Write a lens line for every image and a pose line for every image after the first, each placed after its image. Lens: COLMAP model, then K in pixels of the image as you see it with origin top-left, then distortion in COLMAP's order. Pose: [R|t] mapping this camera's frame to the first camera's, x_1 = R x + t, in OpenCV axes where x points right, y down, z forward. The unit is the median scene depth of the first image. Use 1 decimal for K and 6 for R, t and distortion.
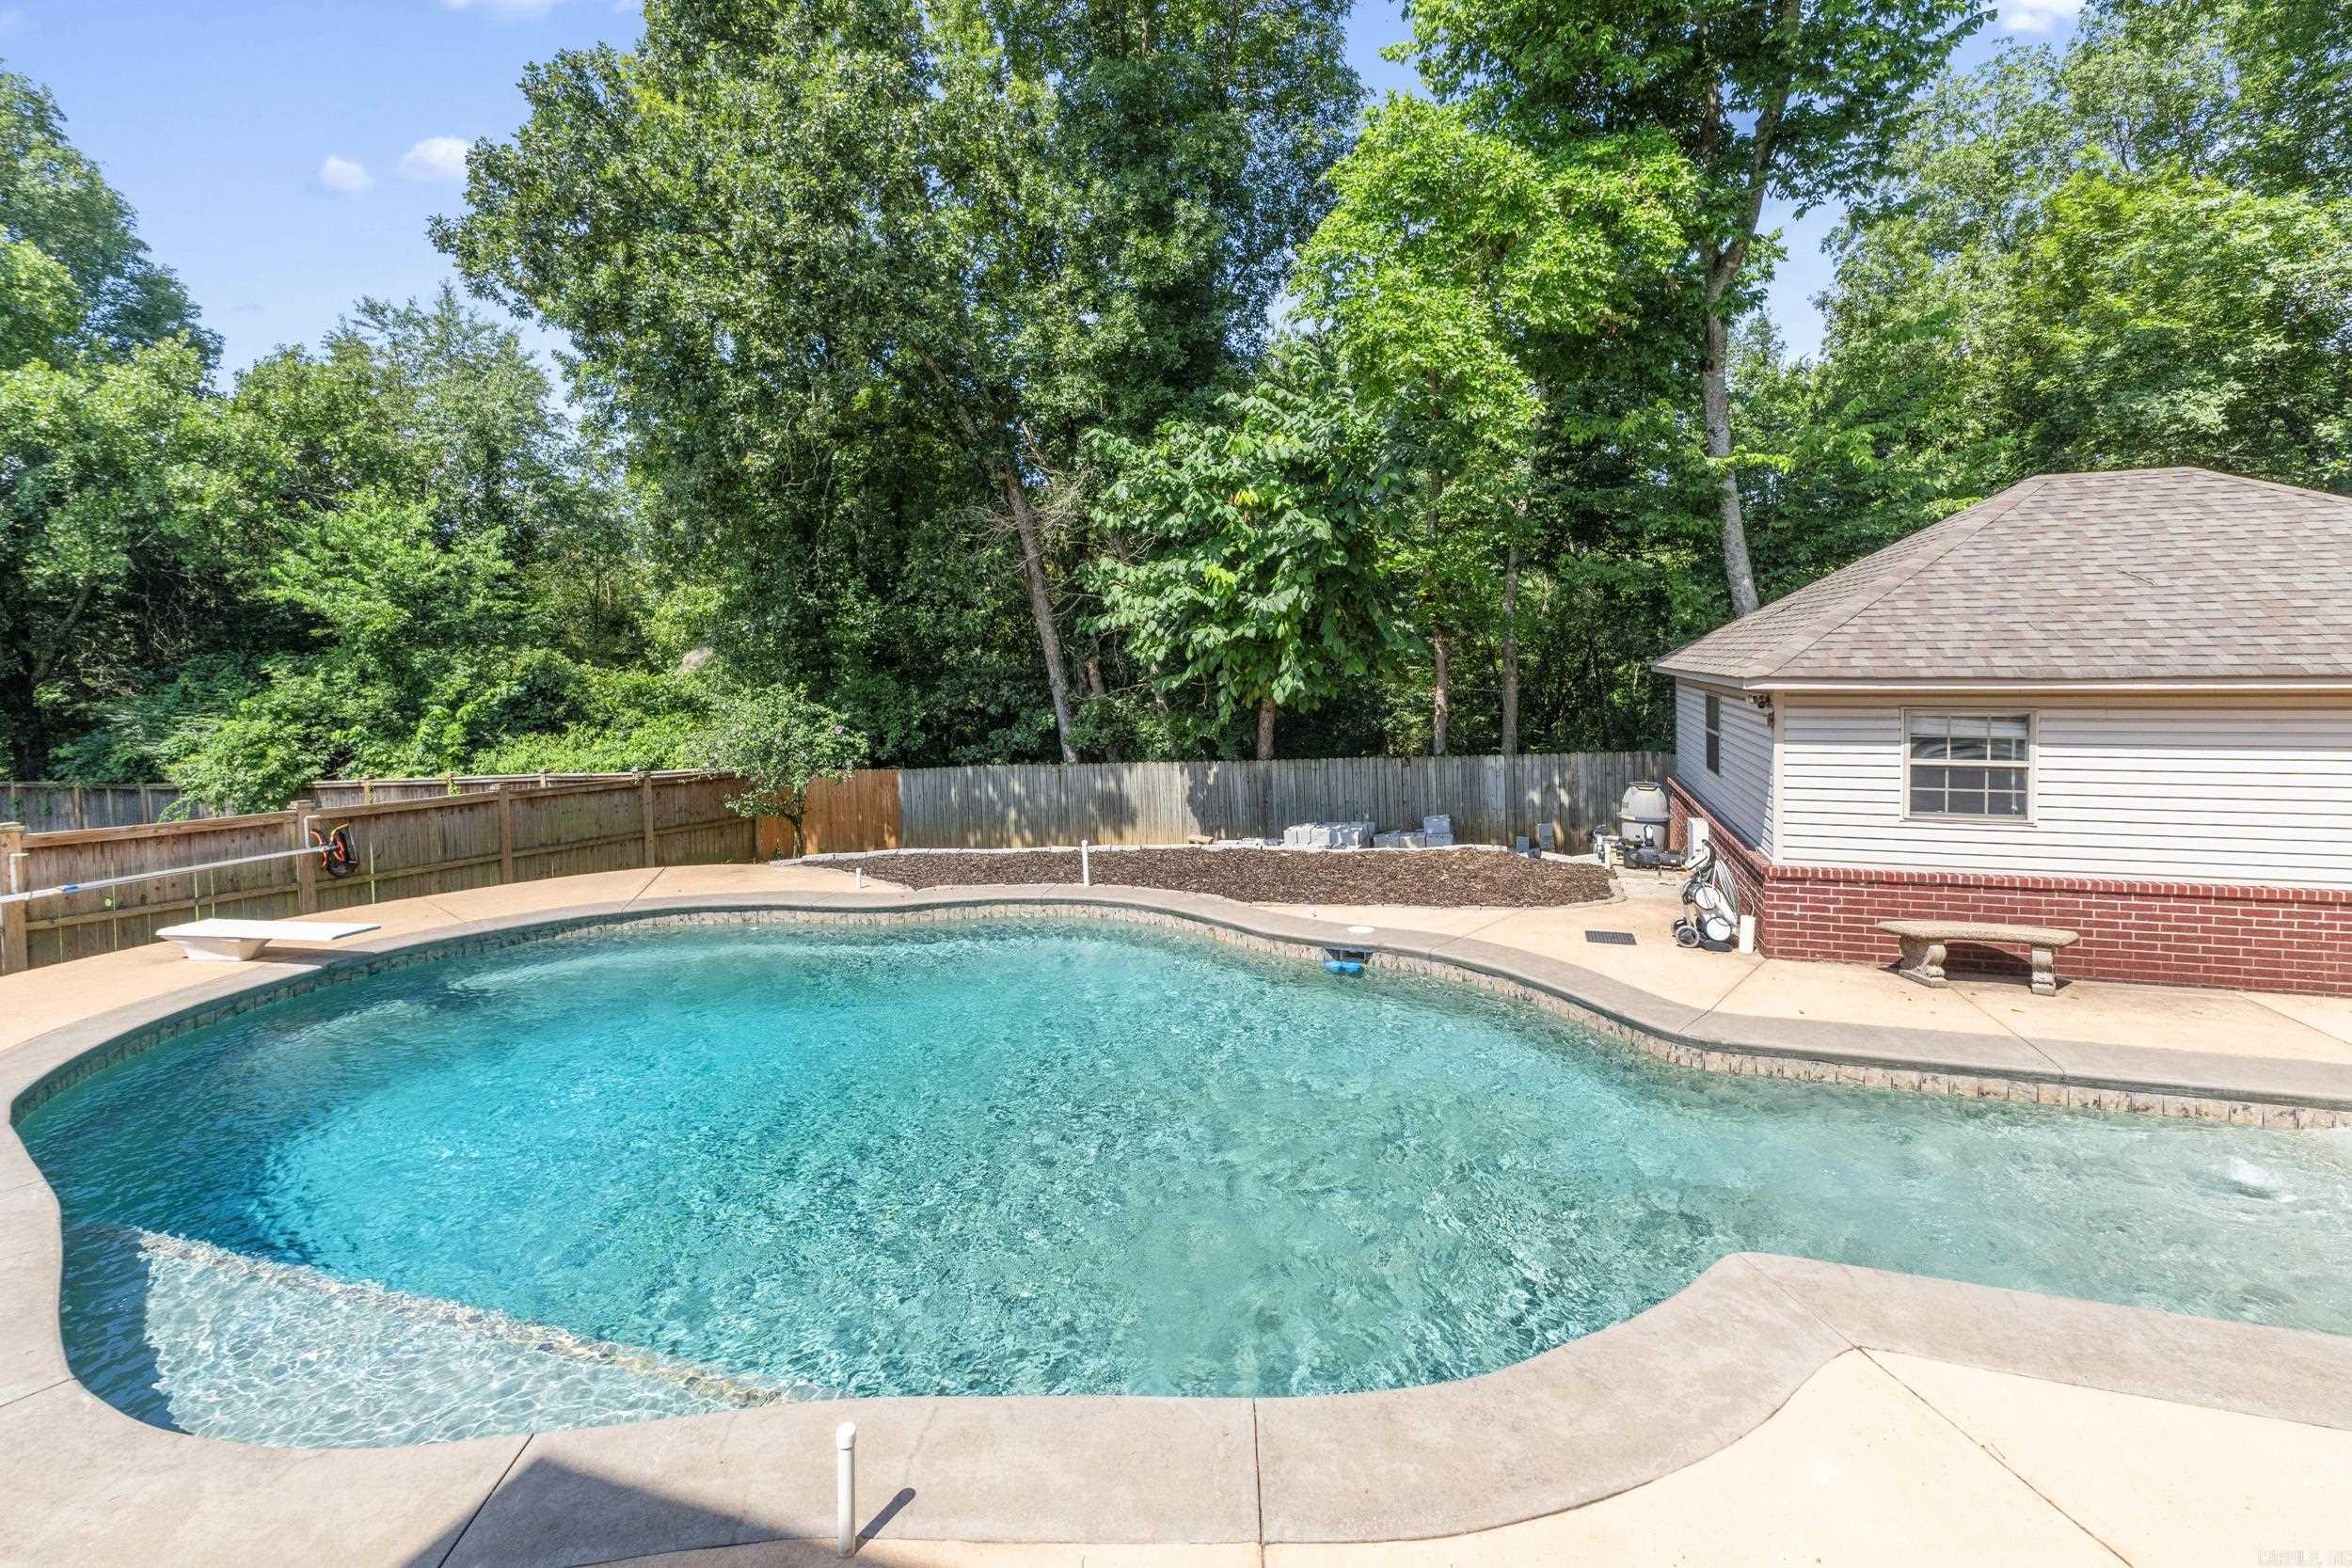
lens RADIAL K [[1016.5, 0, 1288.0], [0, 1016.5, 695.3], [0, 0, 1]] dist [0.005471, -0.001140]
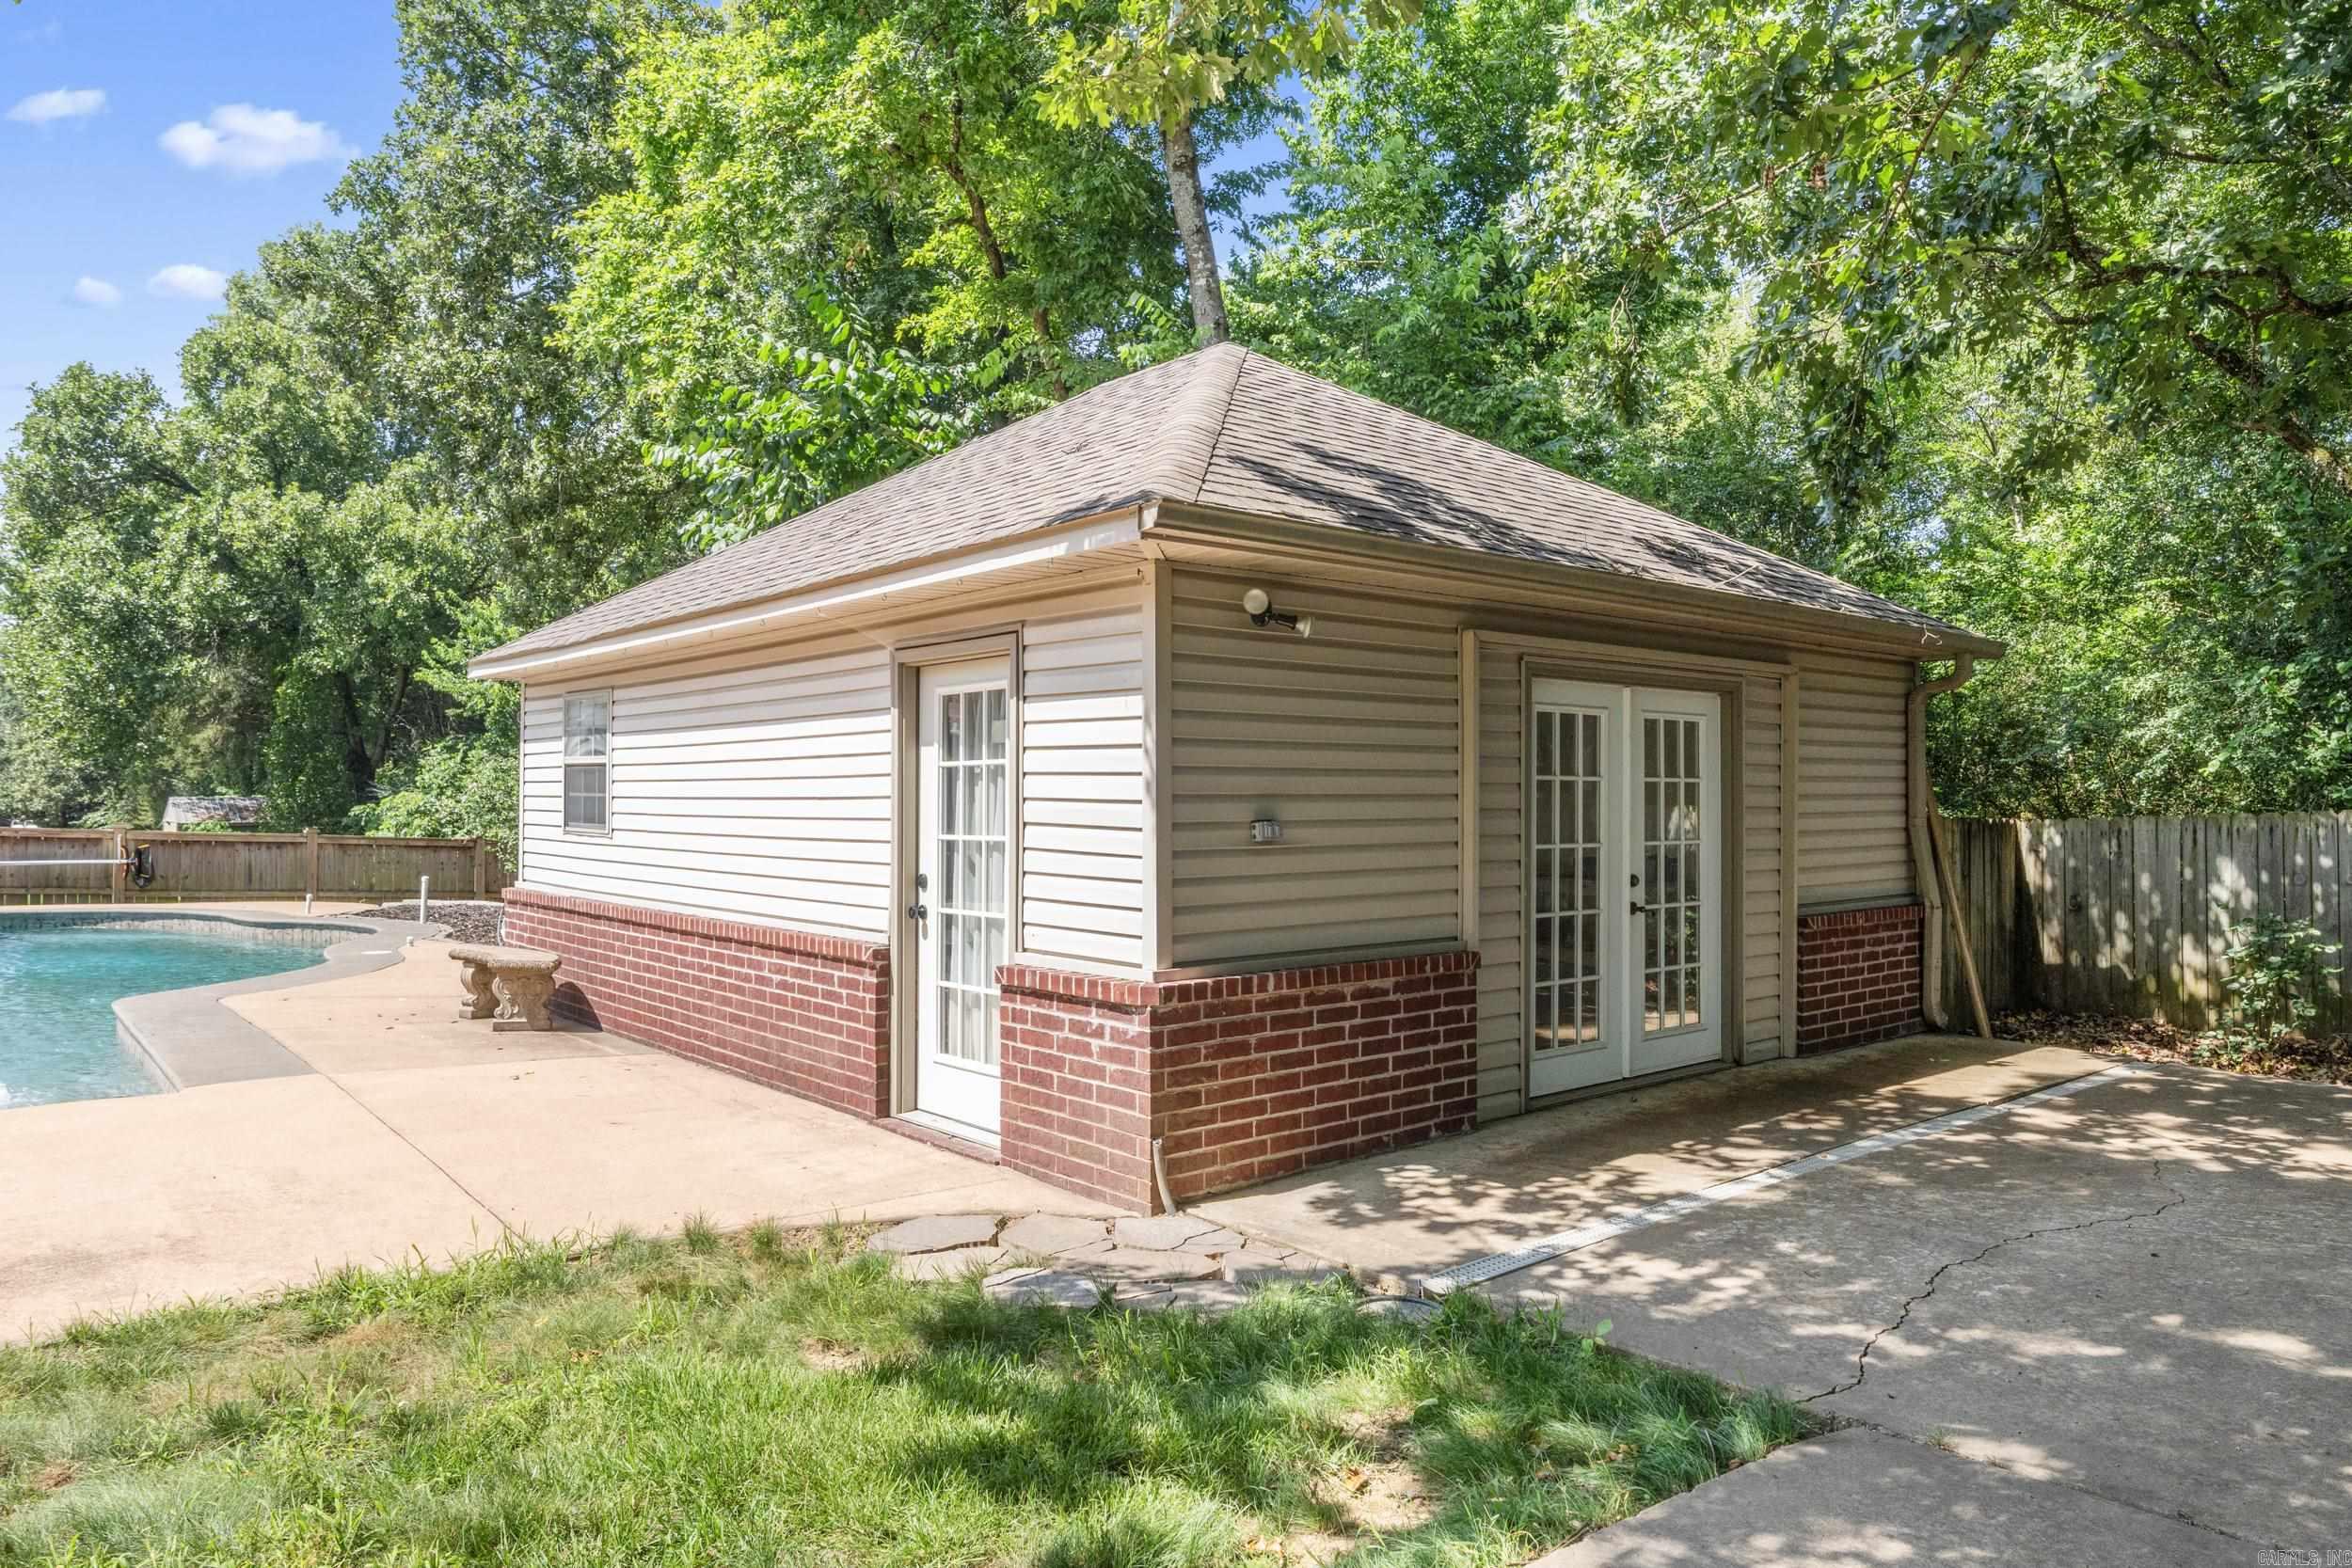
lens RADIAL K [[1530.9, 0, 1192.9], [0, 1530.9, 772.5], [0, 0, 1]] dist [0.007895, -0.008297]
pose [[0.839180, 0.002637, -0.543848, 0.829733], [-0.024984, 0.999119, -0.033707, 0.052379], [0.543280, 0.041874, 0.838507, 0.123544]]
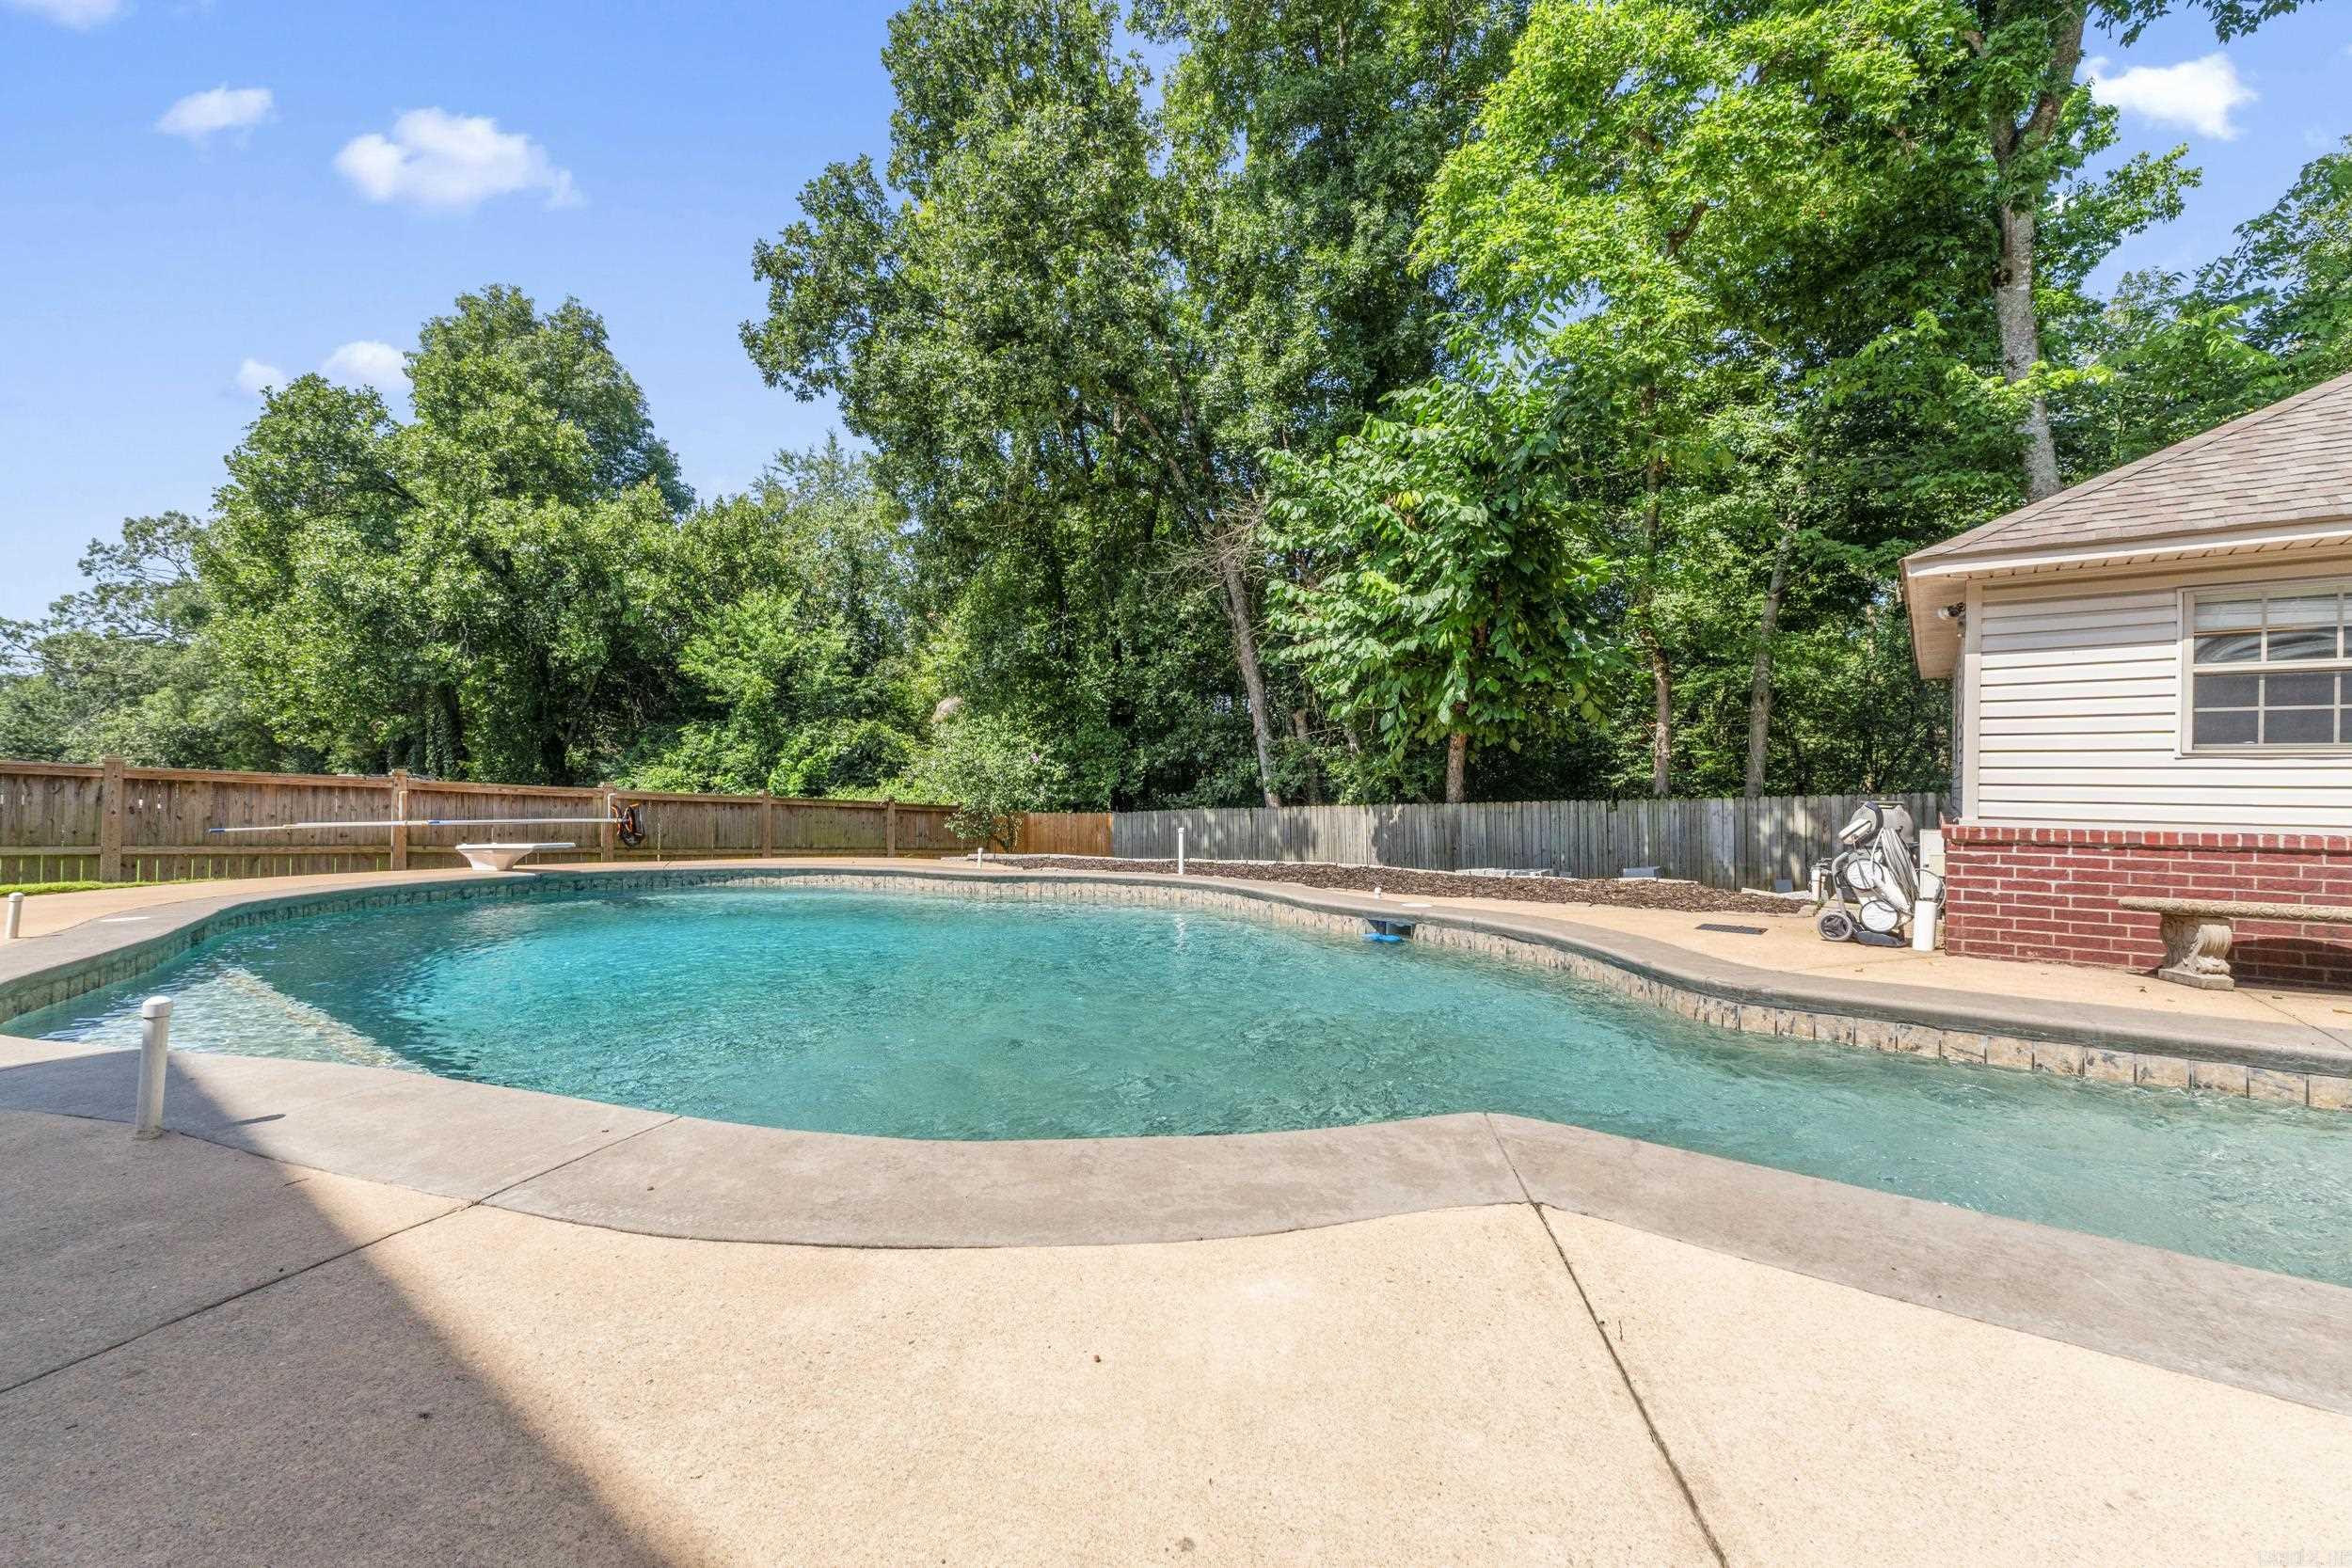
lens RADIAL K [[1016.5, 0, 1239.8], [0, 1016.5, 786.4], [0, 0, 1]] dist [0.005471, -0.001140]
pose [[0.939530, 0.016223, -0.342081, 0.124795], [-0.026150, 0.999360, -0.024428, 0.086657], [0.341466, 0.031896, 0.939353, 0.077814]]
